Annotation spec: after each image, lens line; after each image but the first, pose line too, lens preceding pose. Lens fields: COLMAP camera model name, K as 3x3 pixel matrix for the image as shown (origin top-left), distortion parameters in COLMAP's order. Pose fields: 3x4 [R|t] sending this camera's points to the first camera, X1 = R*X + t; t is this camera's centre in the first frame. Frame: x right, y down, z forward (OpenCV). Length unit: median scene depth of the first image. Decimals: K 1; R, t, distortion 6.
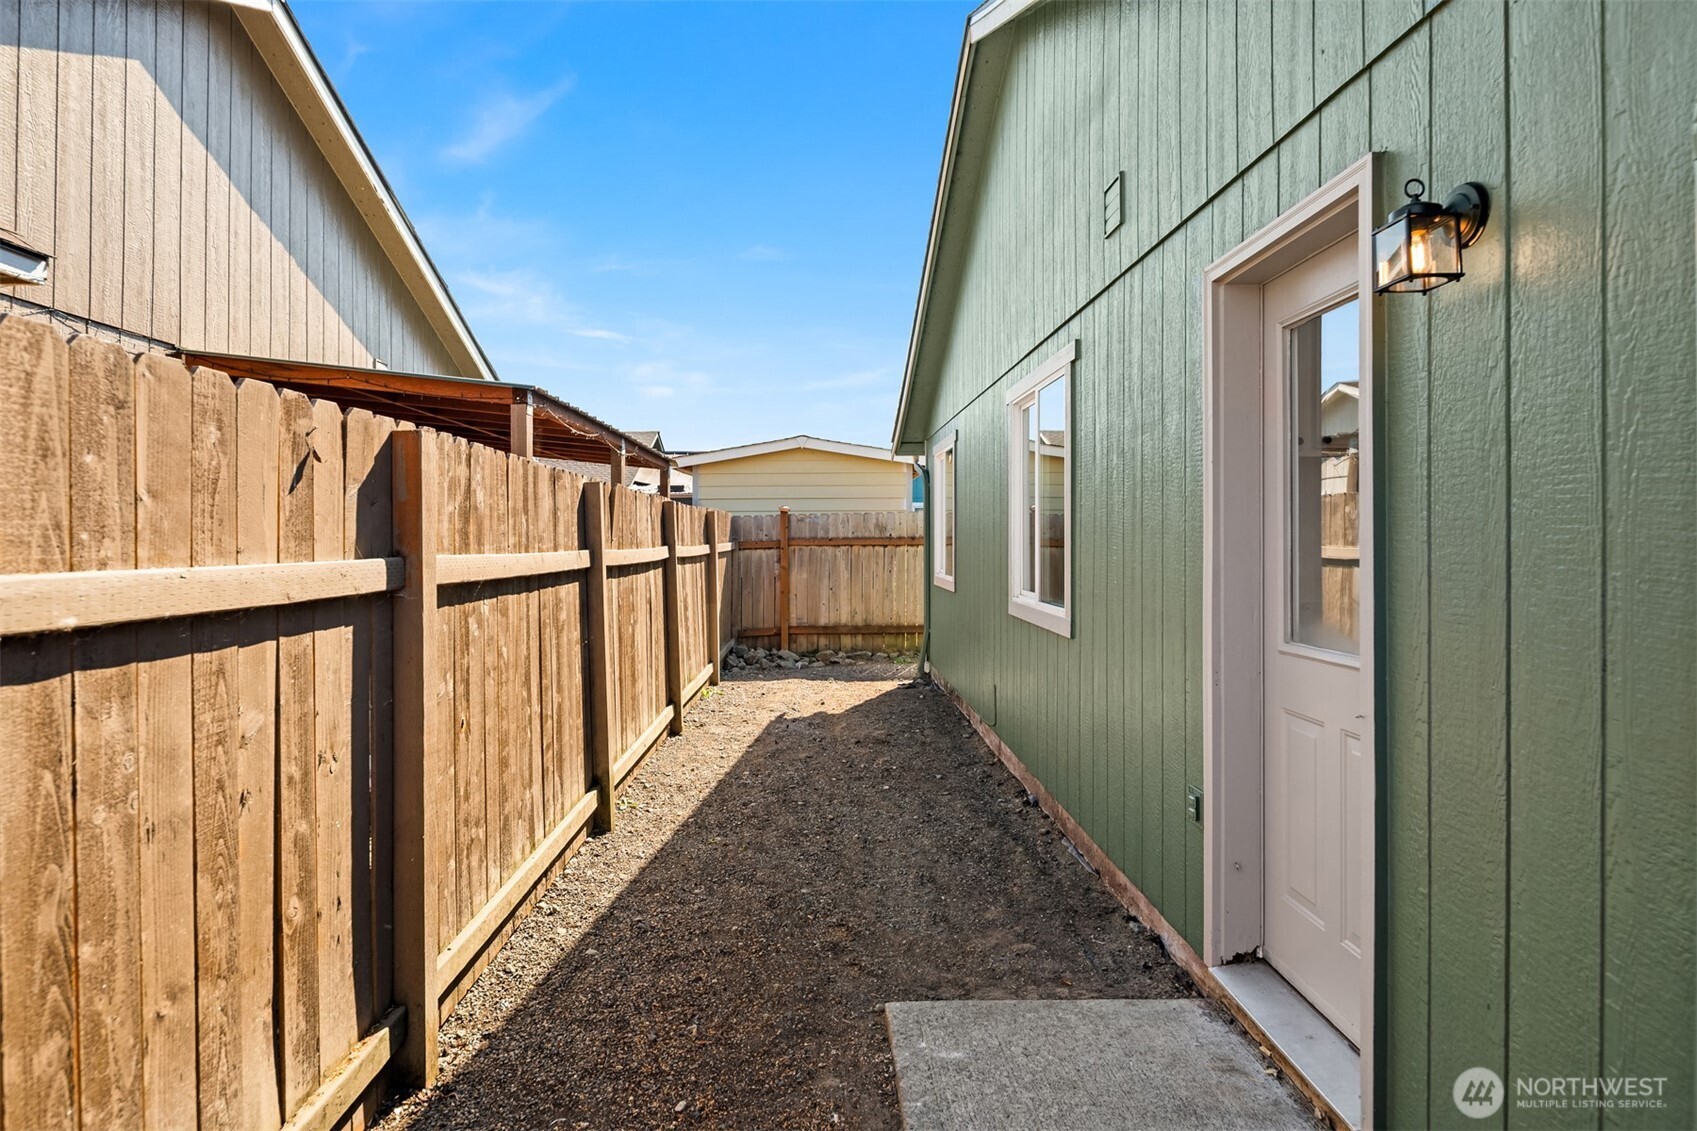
lens RADIAL K [[923.7, 0, 881.1], [0, 923.7, 528.4], [0, 0, 1]] dist [-0.000213, -0.000547]
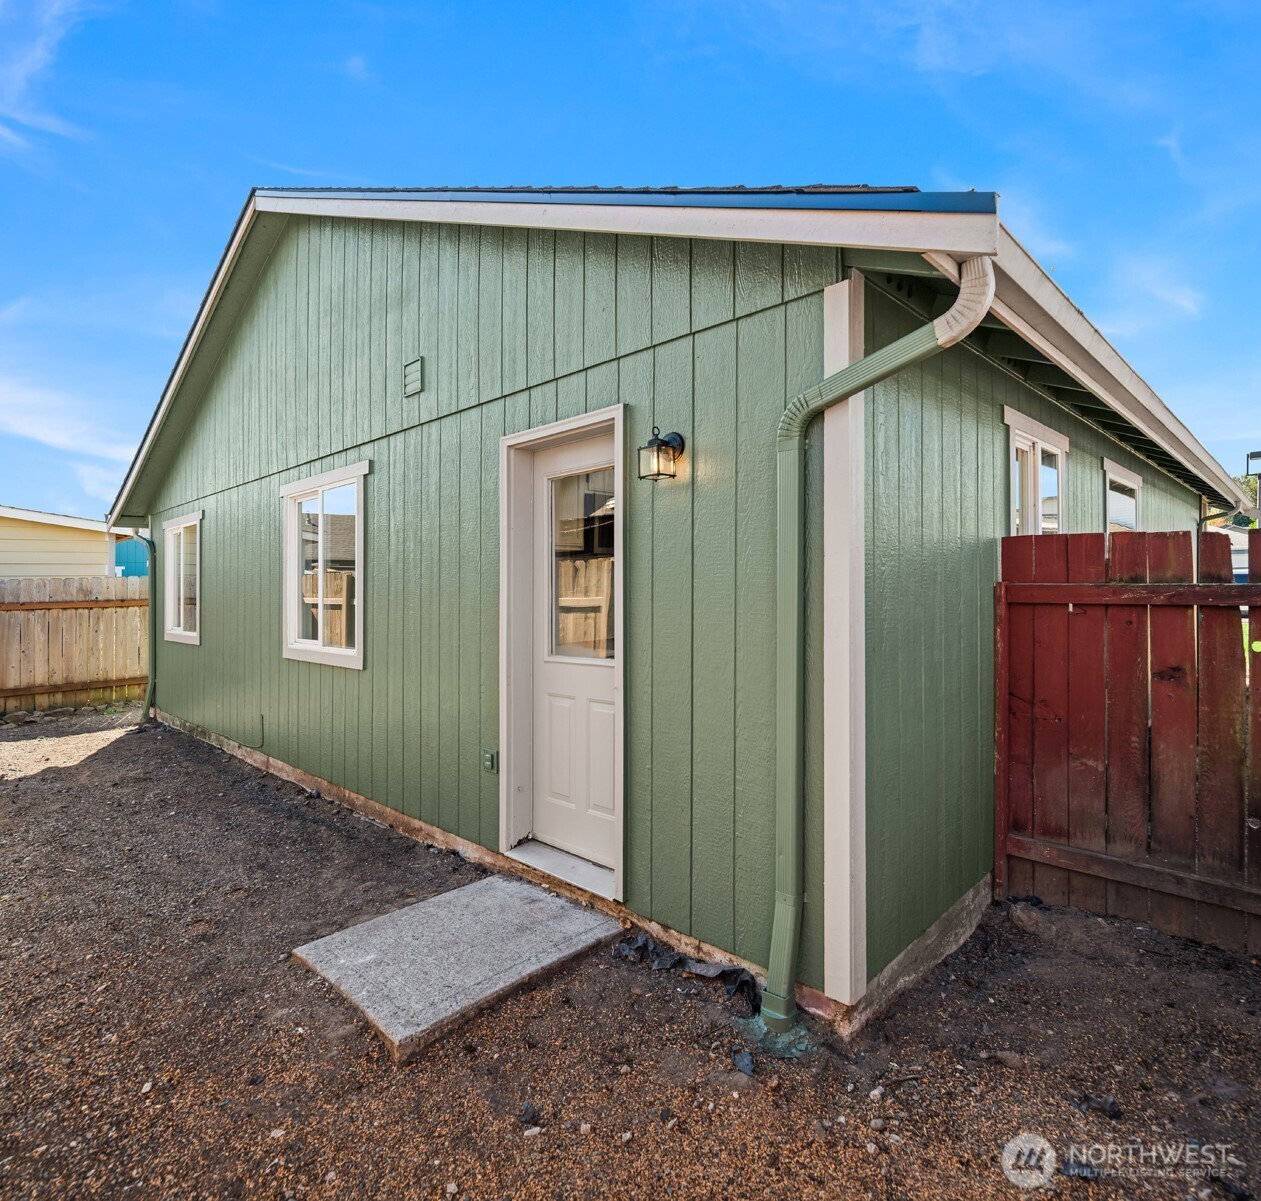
lens RADIAL K [[667.1, 0, 627.8], [0, 667.1, 599.9], [0, 0, 1]] dist [0.004332, -0.003538]
pose [[0.731436, -0.027331, 0.681362, -0.238351], [0.013081, 0.999575, 0.026052, -0.011876], [-0.681784, -0.010143, 0.731483, -0.031736]]
